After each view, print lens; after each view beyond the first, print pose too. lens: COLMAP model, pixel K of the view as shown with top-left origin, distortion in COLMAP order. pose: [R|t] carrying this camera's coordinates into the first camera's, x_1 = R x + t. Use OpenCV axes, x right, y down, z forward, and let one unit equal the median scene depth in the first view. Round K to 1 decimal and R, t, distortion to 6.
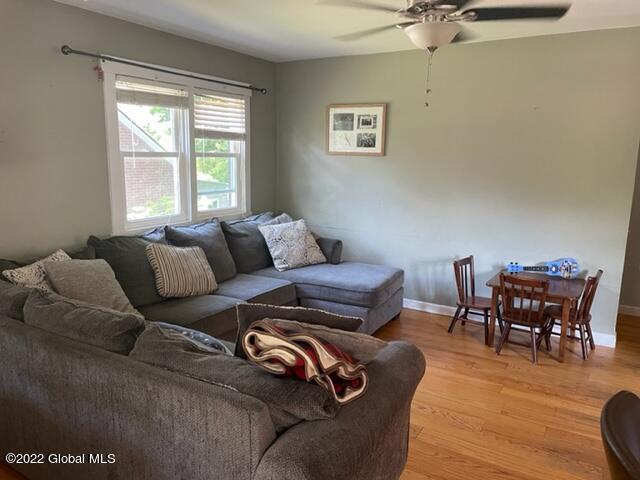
lens RADIAL K [[480.6, 0, 314.5], [0, 480.6, 237.6], [0, 0, 1]] dist [0.103826, -0.136556]
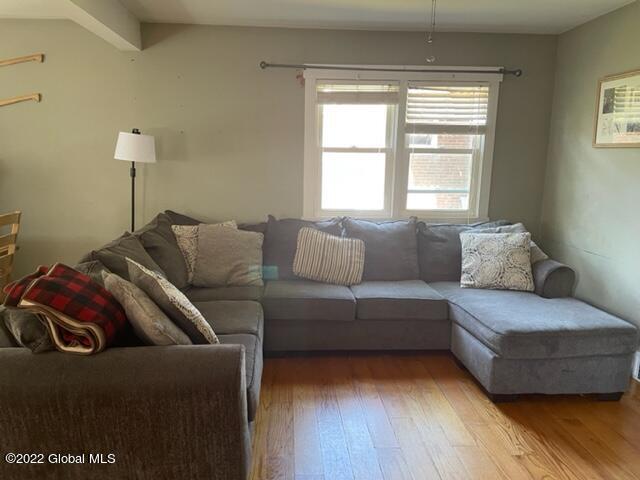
lens RADIAL K [[480.6, 0, 314.5], [0, 480.6, 237.6], [0, 0, 1]] dist [0.103826, -0.136556]
pose [[0.562787, 0.126786, -0.816821, 0.457357], [-0.151857, 0.987207, 0.048604, -0.016954], [0.812533, 0.096686, 0.574840, 0.302325]]
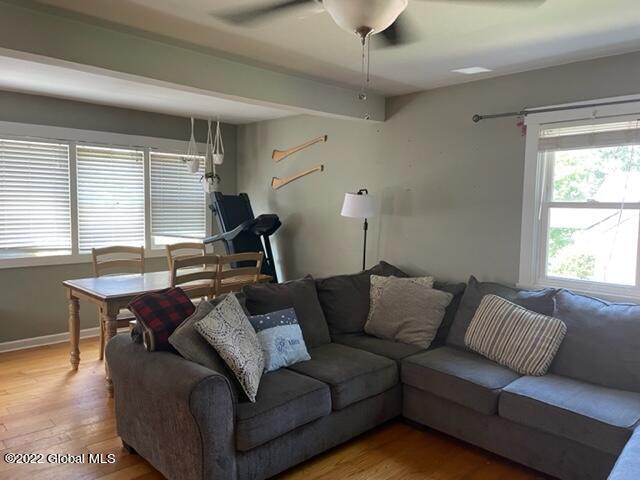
lens RADIAL K [[480.6, 0, 314.5], [0, 480.6, 237.6], [0, 0, 1]] dist [0.103826, -0.136556]
pose [[-0.270231, 0.057226, -0.961093, 0.539300], [-0.181897, 0.977221, 0.109331, -0.109795], [0.945457, 0.204364, -0.253666, 0.696698]]
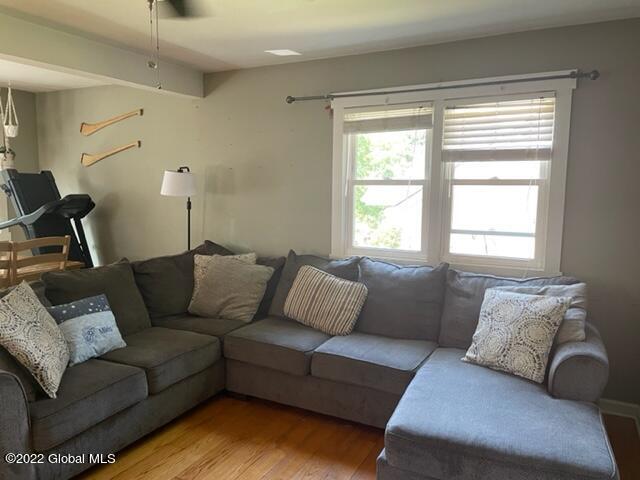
lens RADIAL K [[480.6, 0, 314.5], [0, 480.6, 237.6], [0, 0, 1]] dist [0.103826, -0.136556]
pose [[0.056667, 0.098273, -0.993545, 0.541275], [-0.178980, 0.980023, 0.086728, -0.109499], [0.982219, 0.172910, 0.073124, 0.728656]]
